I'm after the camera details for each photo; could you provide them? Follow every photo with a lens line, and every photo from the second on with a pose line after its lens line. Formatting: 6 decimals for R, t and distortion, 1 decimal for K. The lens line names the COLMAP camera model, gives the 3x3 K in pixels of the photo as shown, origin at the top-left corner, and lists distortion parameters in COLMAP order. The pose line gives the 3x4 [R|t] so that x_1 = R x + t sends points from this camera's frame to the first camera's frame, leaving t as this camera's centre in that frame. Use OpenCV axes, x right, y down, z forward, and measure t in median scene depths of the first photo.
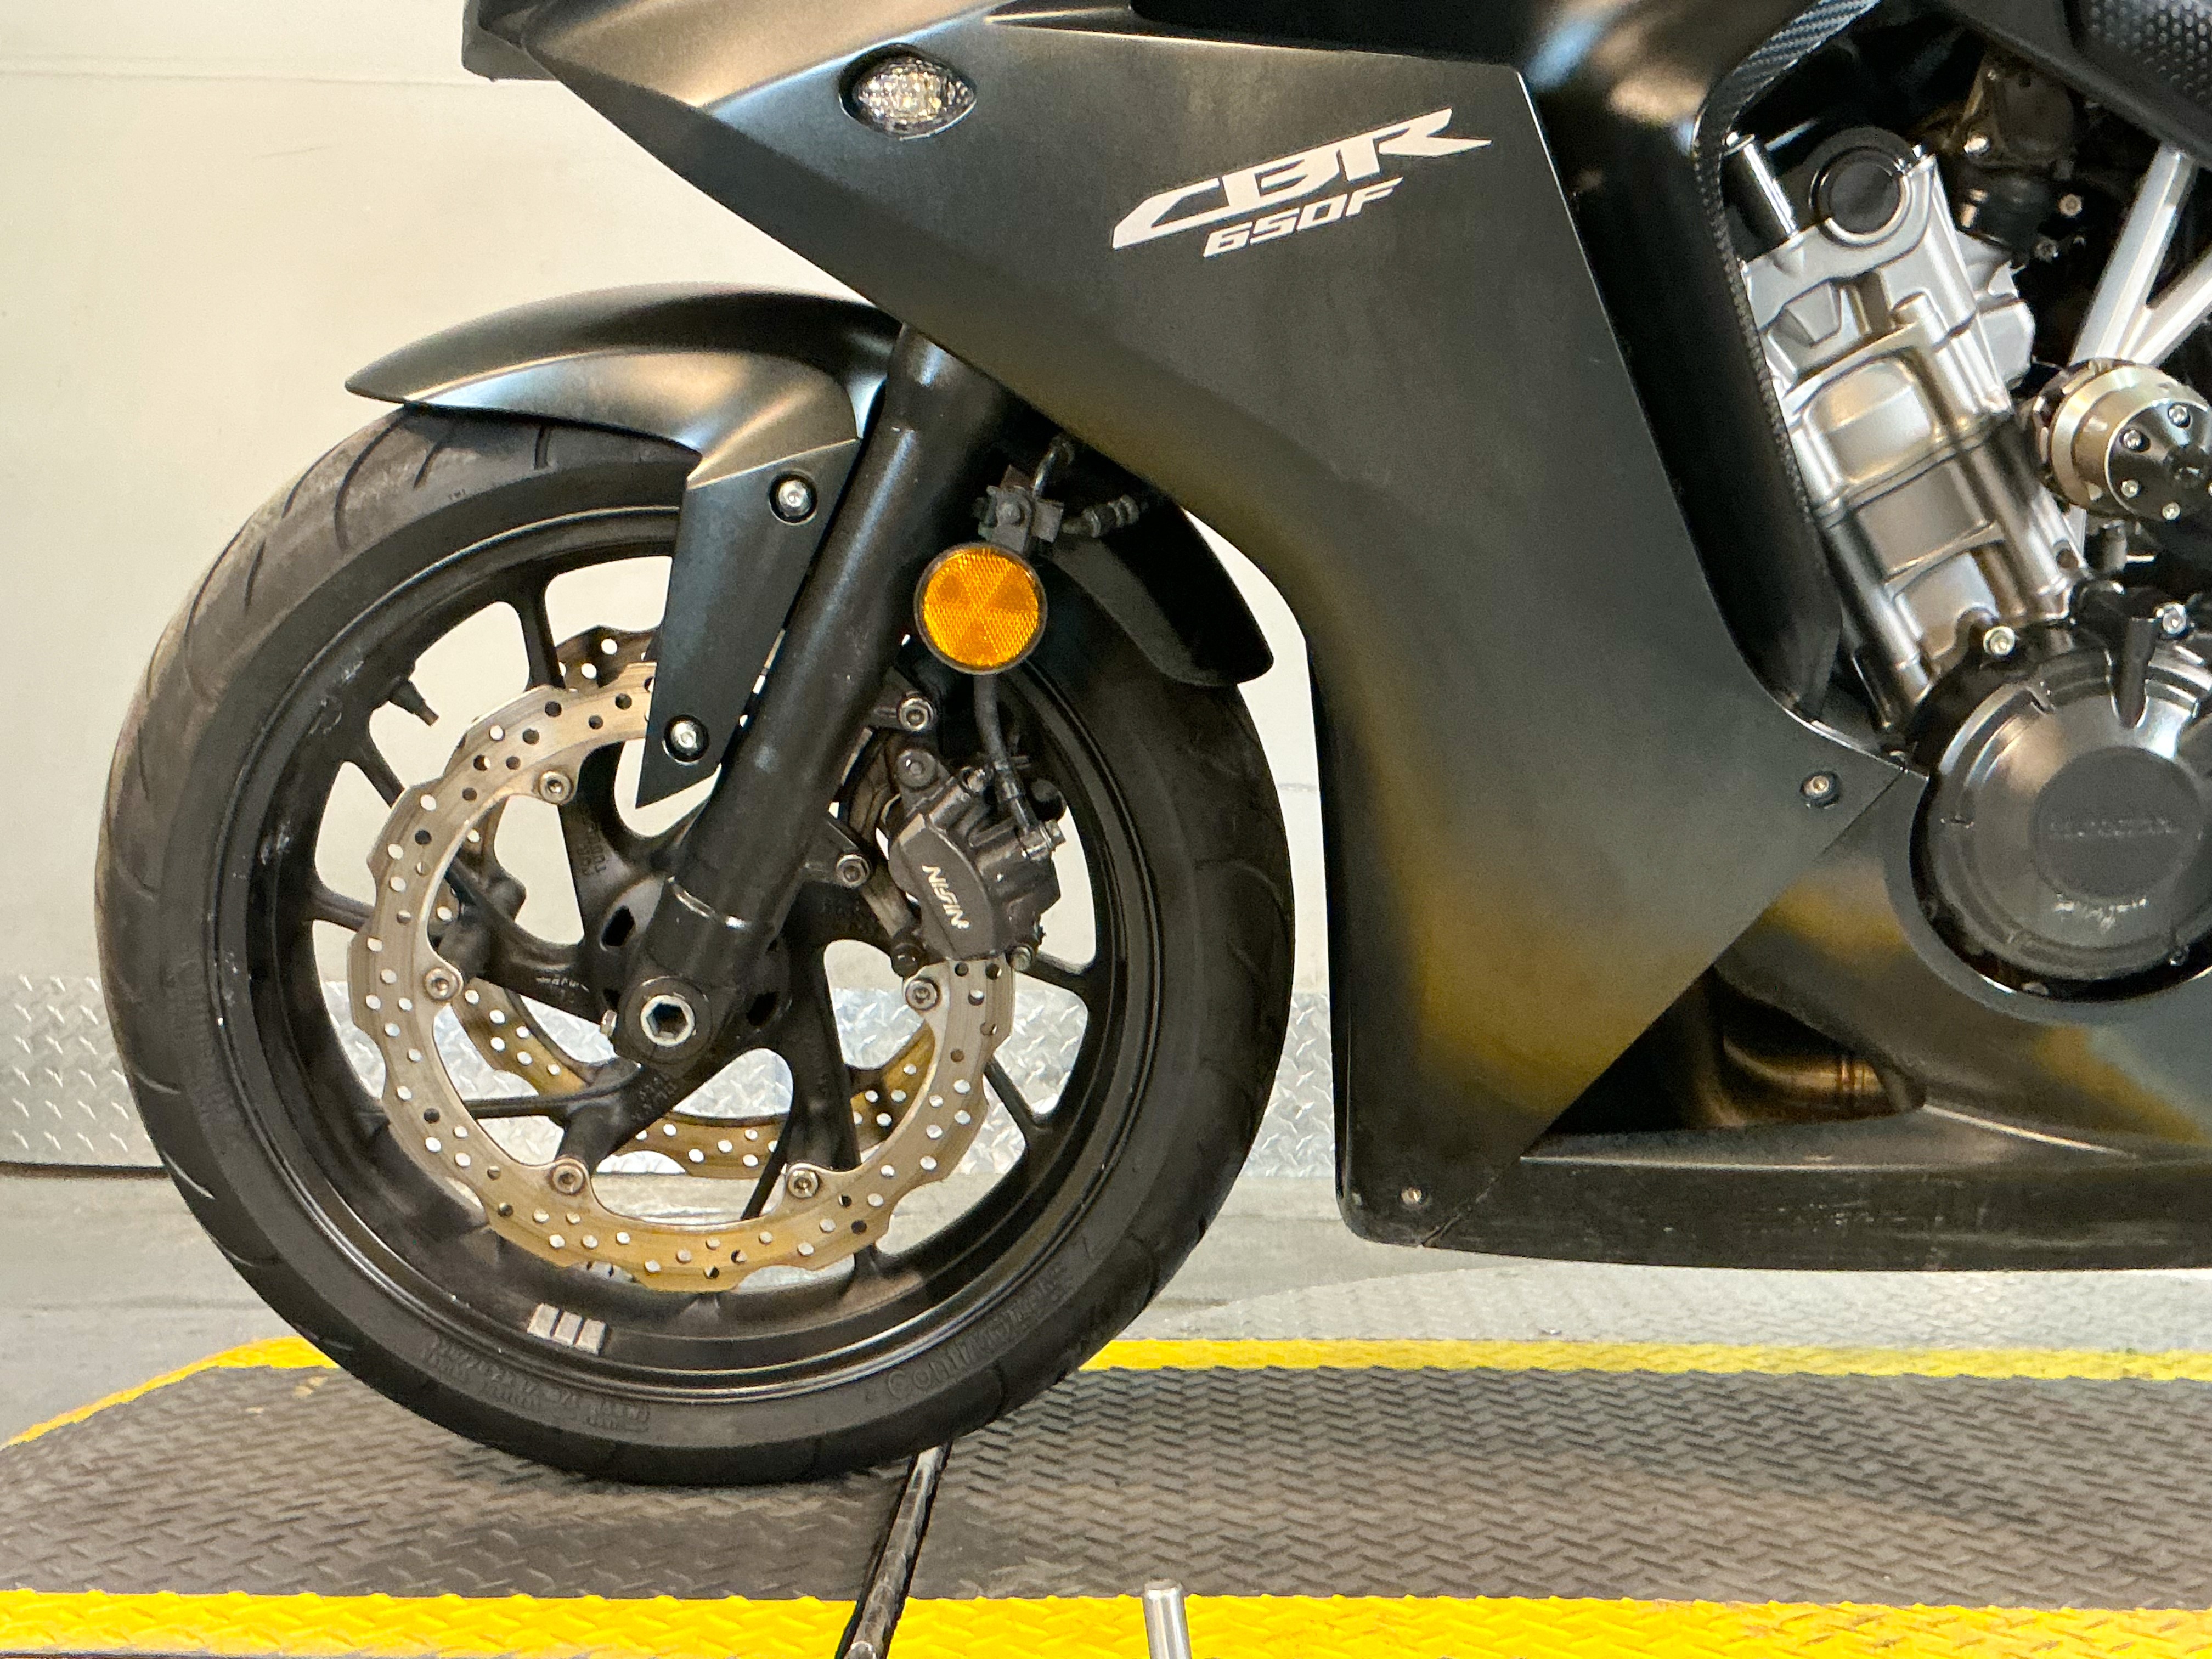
lens RADIAL K [[2634.3, 0, 1104.3], [0, 2634.3, 828.2], [0, 0, 1]] dist [0.097023, 0.000000]
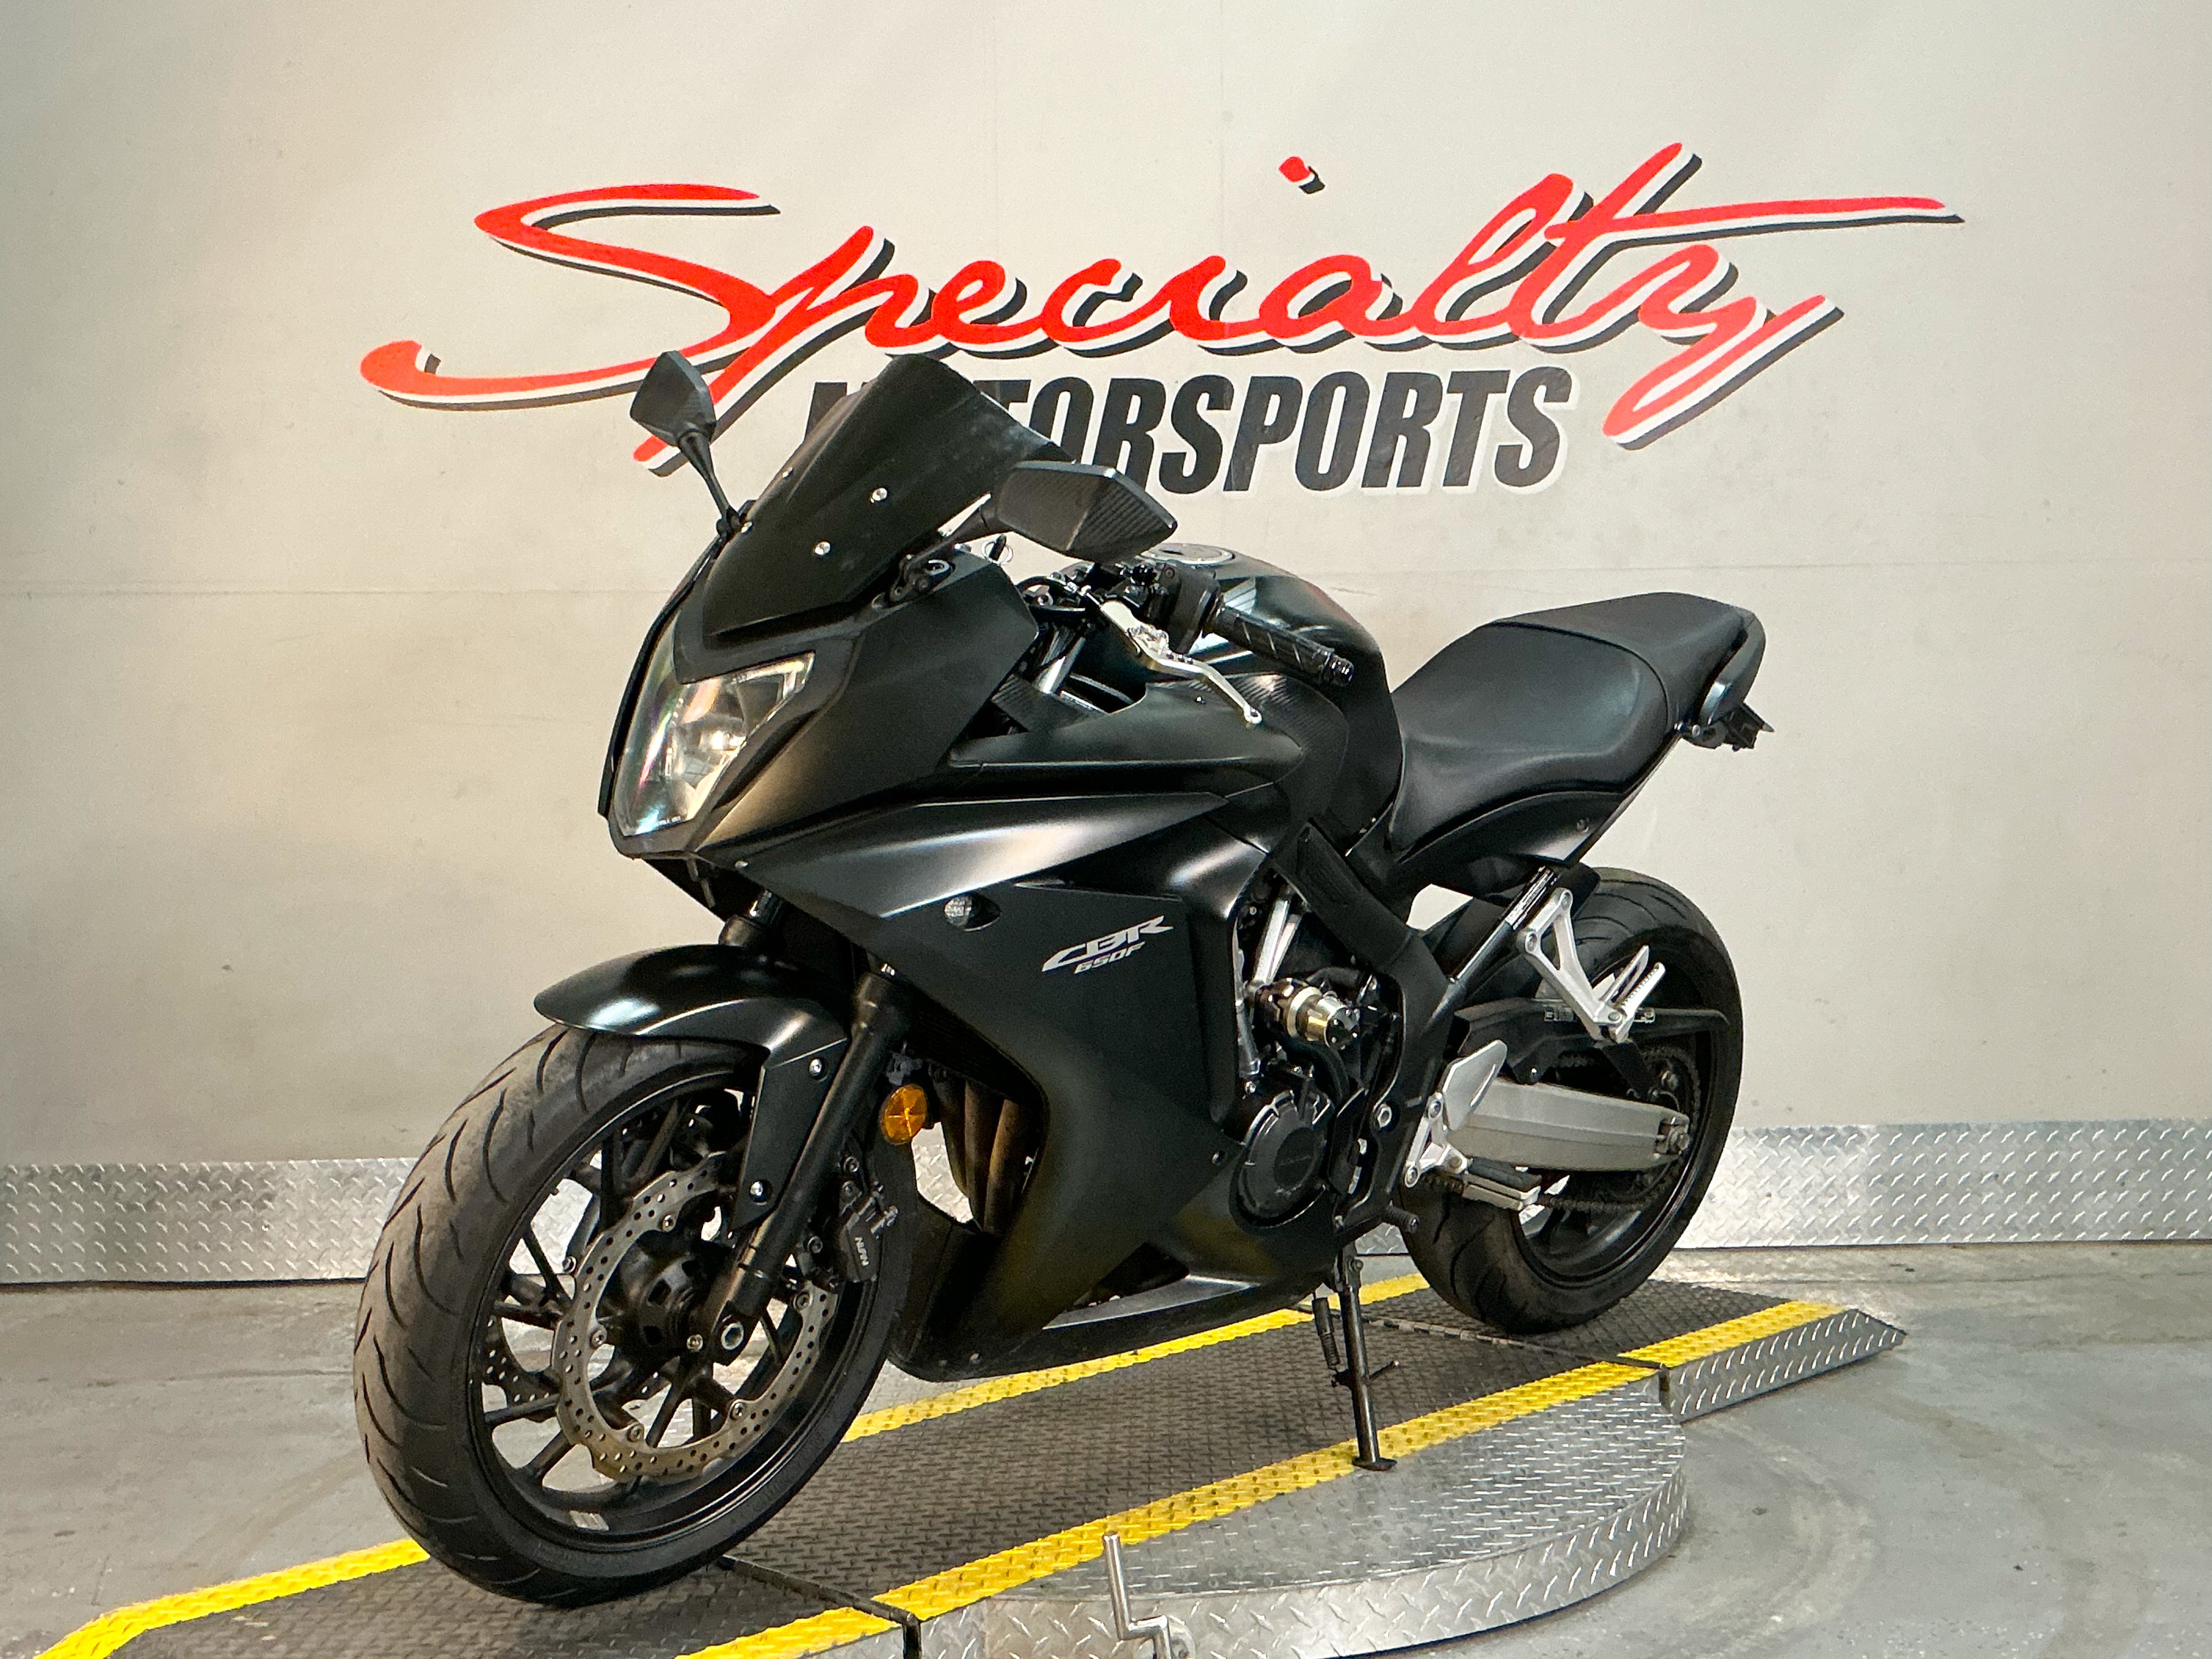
lens RADIAL K [[2635.4, 0, 1073.5], [0, 2635.4, 821.2], [0, 0, 1]] dist [0.081030, 0.000000]
pose [[0.698986, -0.037469, 0.714153, -1.537166], [0.049521, 0.998765, 0.003933, -0.337773], [-0.713419, 0.032617, 0.699979, -0.616669]]
